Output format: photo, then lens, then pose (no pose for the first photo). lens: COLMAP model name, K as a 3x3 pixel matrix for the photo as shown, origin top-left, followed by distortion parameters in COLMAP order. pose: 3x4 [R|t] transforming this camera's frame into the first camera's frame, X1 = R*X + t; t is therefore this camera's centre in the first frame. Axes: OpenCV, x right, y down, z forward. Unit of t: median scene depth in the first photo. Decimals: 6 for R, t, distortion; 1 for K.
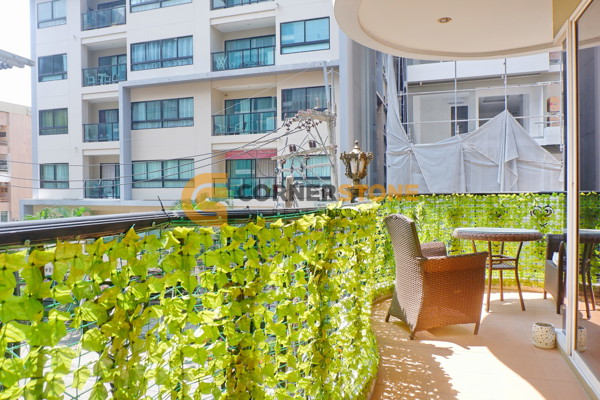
lens RADIAL K [[430.4, 0, 306.1], [0, 430.4, 198.2], [0, 0, 1]] dist [-0.031039, 0.023053]
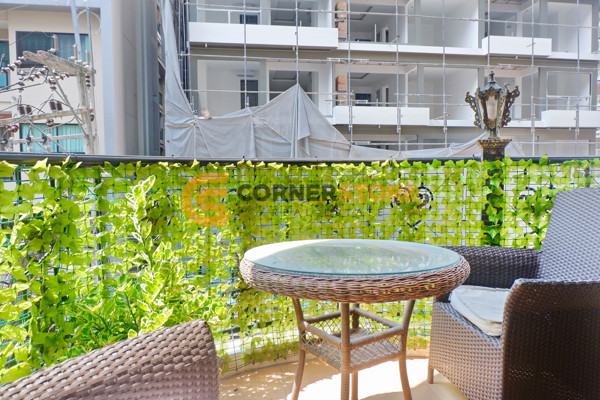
lens RADIAL K [[430.4, 0, 303.8], [0, 430.4, 199.5], [0, 0, 1]] dist [-0.031039, 0.023053]
pose [[0.892241, -0.025377, 0.450847, 0.054300], [0.006218, 0.999015, 0.043926, 0.002520], [-0.451517, -0.036389, 0.891520, 0.155514]]
